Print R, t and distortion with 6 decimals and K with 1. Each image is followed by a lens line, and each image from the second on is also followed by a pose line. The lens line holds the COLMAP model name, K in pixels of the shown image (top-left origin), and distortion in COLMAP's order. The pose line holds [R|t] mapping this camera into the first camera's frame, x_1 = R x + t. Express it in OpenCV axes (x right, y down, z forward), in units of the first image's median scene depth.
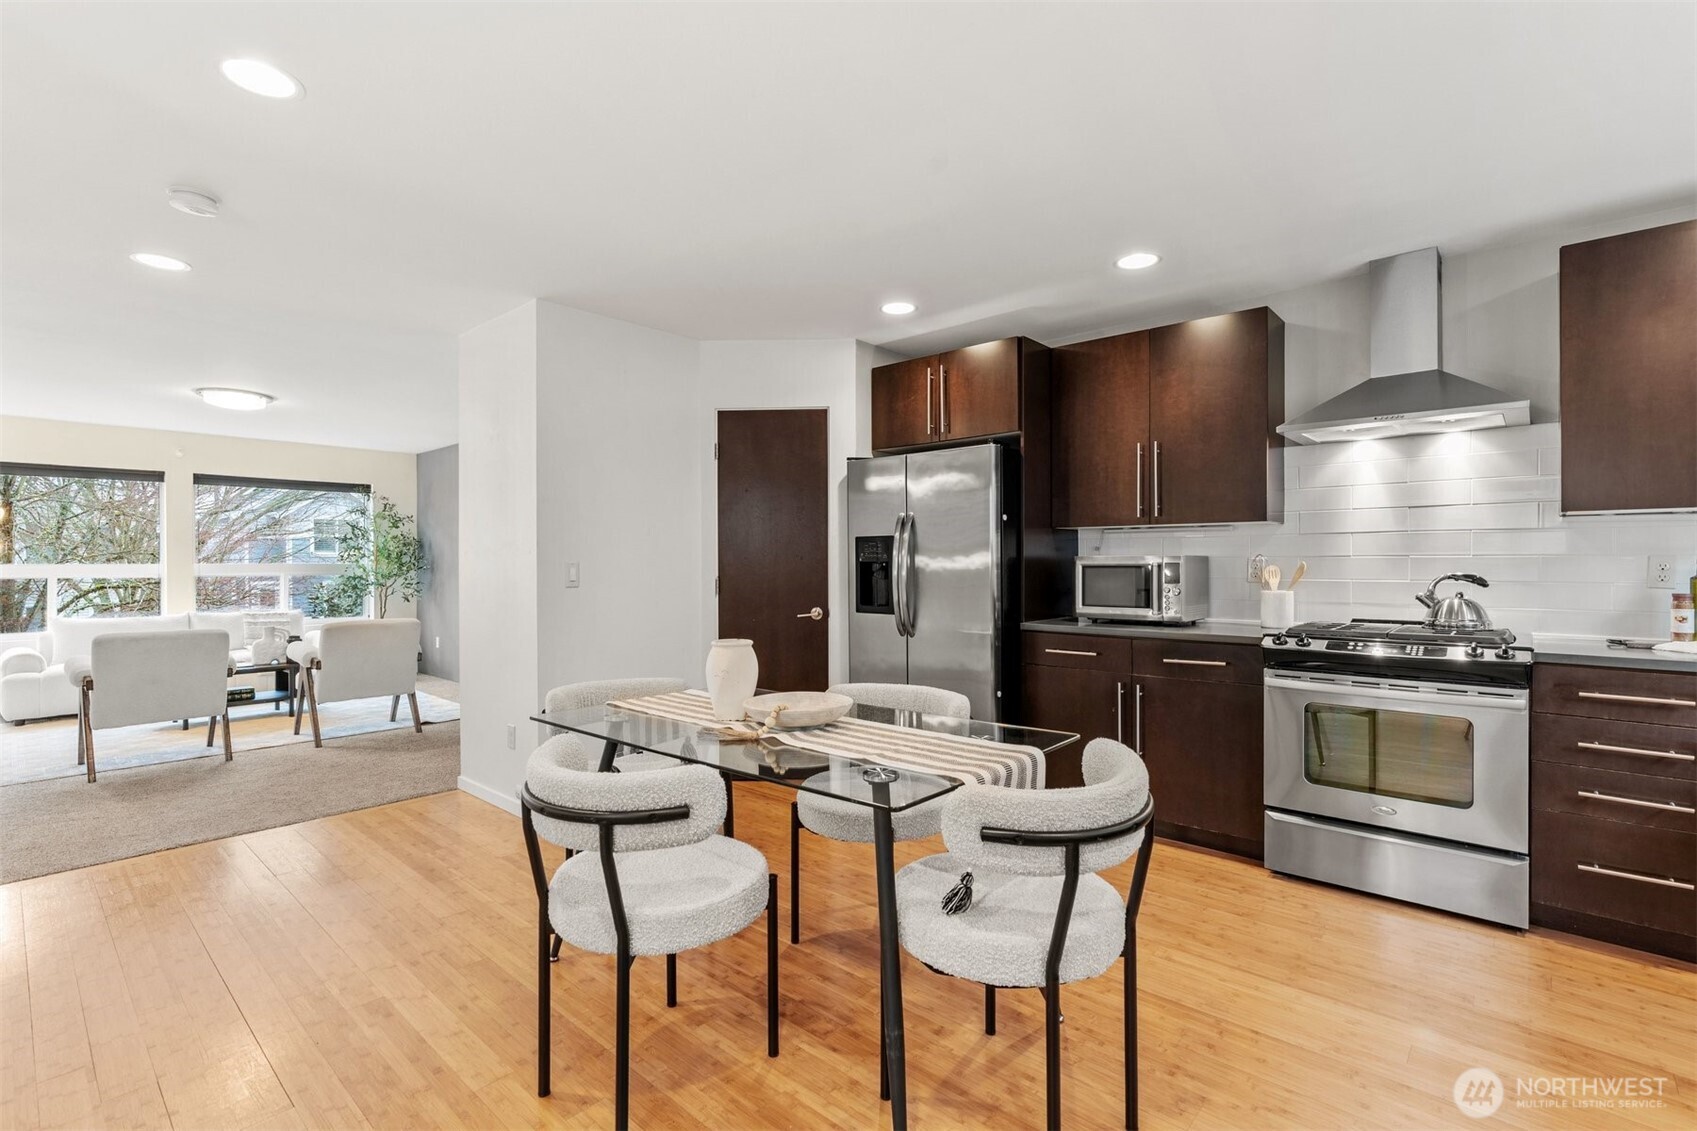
lens RADIAL K [[739.2, 0, 848.5], [0, 739.2, 565.5], [0, 0, 1]] dist [-0.002291, -0.000297]
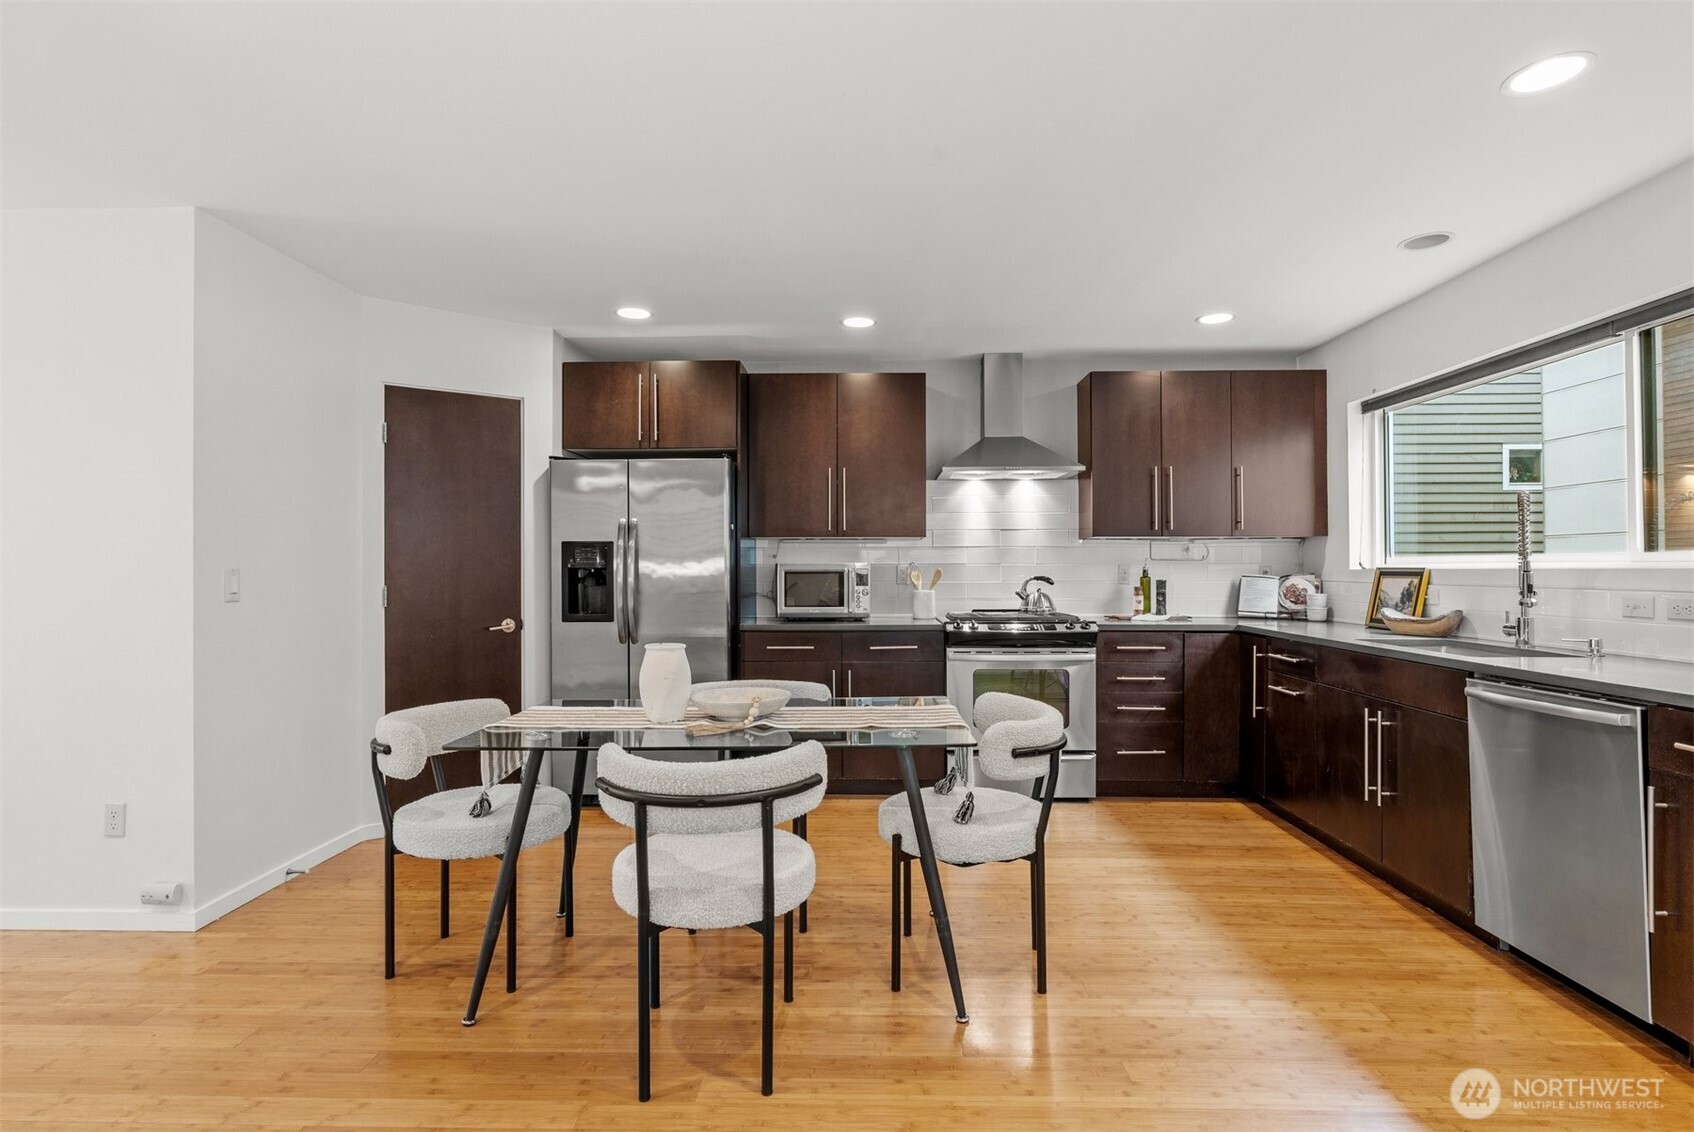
lens RADIAL K [[784.8, 0, 847.0], [0, 784.8, 566.0], [0, 0, 1]] dist [0.000217, -0.000135]
pose [[0.783826, 0.002634, 0.620975, -0.388828], [0.003573, 0.999955, -0.008751, 0.002678], [-0.620971, 0.009078, 0.783781, -0.003386]]
